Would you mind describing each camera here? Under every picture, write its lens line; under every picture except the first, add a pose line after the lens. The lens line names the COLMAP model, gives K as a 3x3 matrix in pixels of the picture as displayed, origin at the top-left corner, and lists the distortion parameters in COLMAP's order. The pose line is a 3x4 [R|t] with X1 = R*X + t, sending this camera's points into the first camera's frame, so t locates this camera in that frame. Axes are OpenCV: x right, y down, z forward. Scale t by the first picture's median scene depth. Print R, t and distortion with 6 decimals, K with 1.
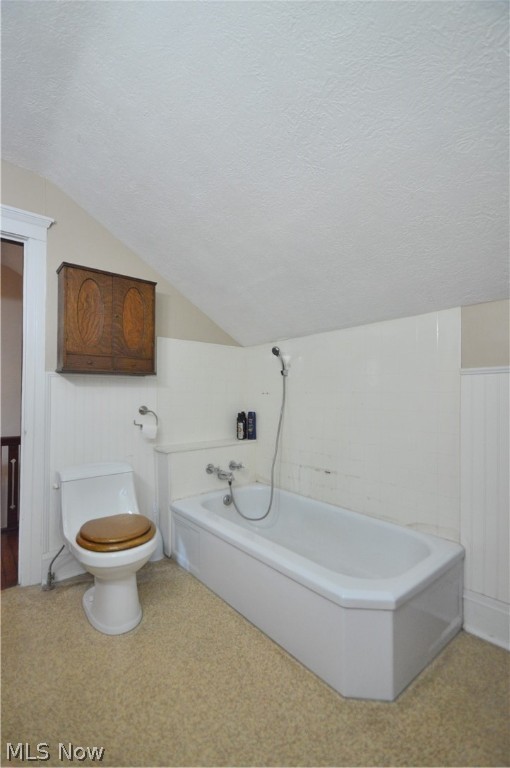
lens RADIAL K [[343.0, 0, 244.5], [0, 343.0, 393.0], [0, 0, 1]] dist [0.005672, -0.012279]
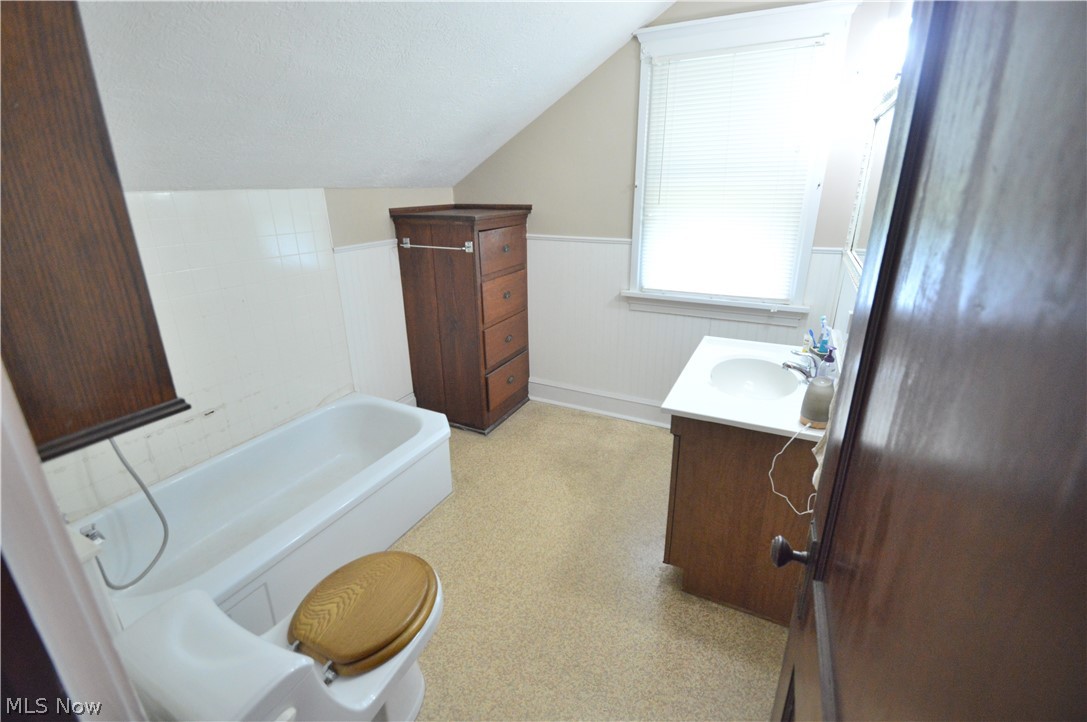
lens RADIAL K [[485.5, 0, 543.7], [0, 485.5, 356.9], [0, 0, 1]] dist [0.005672, -0.012279]
pose [[-0.418887, -0.297904, 0.857780, -1.327951], [0.007877, 0.943424, 0.331495, -0.299449], [-0.908004, 0.145615, -0.392841, 1.238829]]
